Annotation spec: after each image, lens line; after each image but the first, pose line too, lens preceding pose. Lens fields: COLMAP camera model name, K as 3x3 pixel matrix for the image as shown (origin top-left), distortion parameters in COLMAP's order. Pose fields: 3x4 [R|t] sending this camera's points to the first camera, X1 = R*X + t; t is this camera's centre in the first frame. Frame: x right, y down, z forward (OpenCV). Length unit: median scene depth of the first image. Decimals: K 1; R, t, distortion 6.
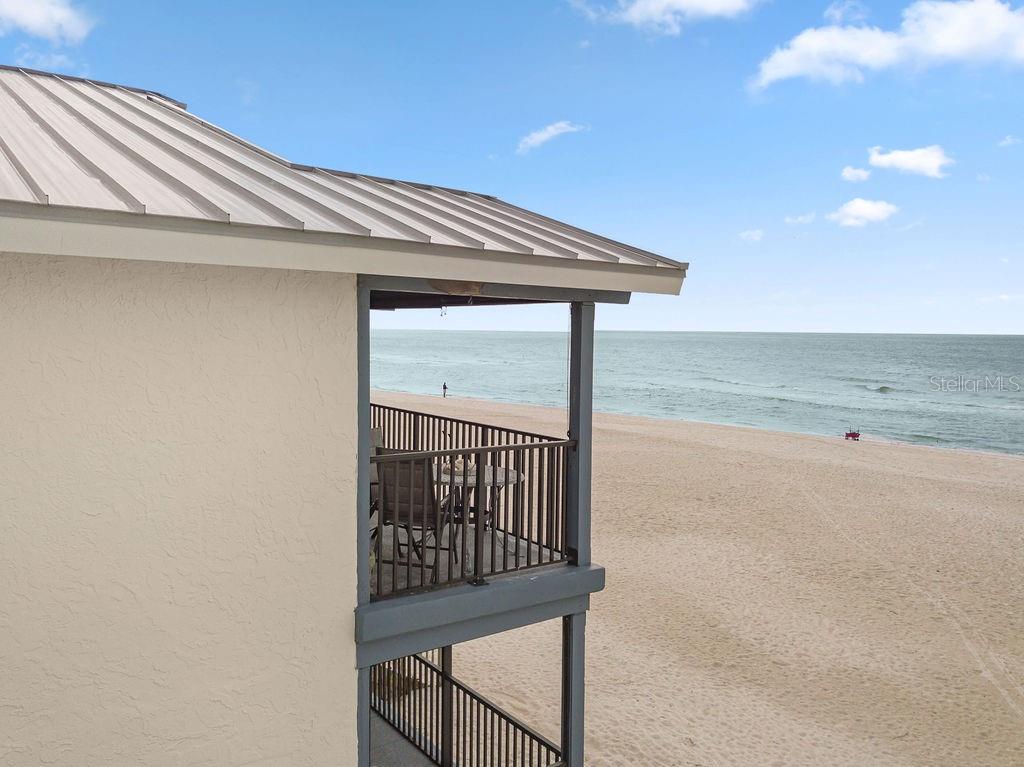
lens RADIAL K [[788.0, 0, 512.0], [0, 788.0, 383.5], [0, 0, 1]] dist [-0.004991, -0.003782]
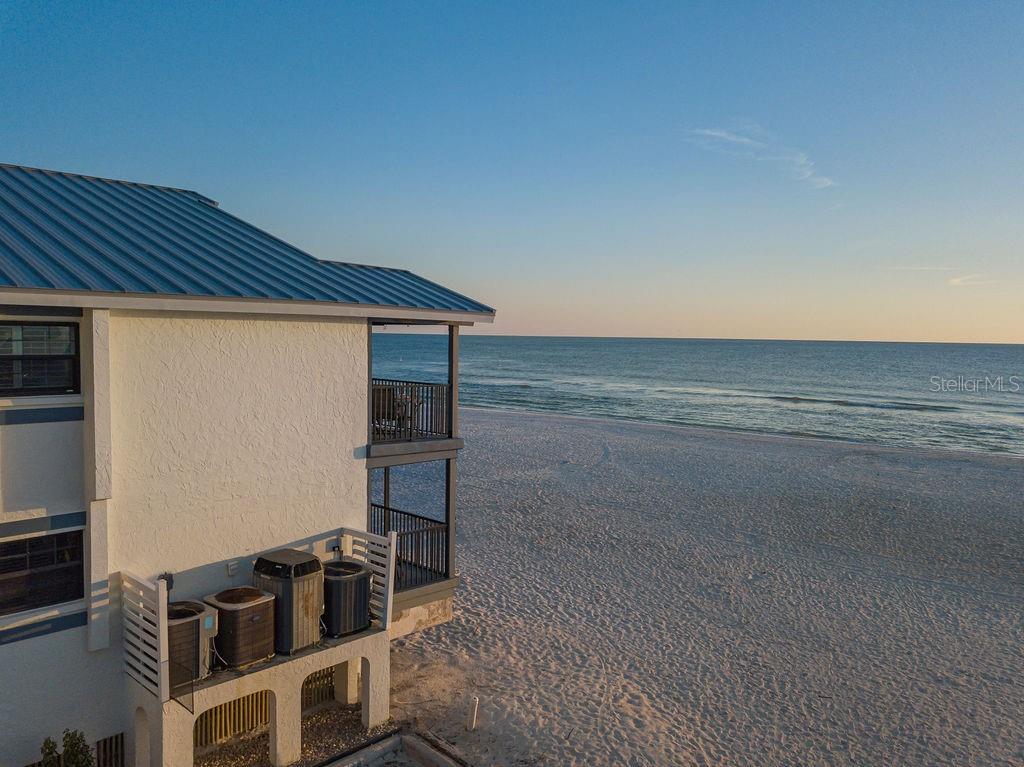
lens RADIAL K [[788.0, 0, 512.0], [0, 788.0, 383.5], [0, 0, 1]] dist [-0.004991, -0.003782]
pose [[0.984519, -0.007988, 0.175096, -0.150988], [0.008303, 0.999965, -0.001068, 0.074189], [-0.175082, 0.002505, 0.984551, -1.345263]]
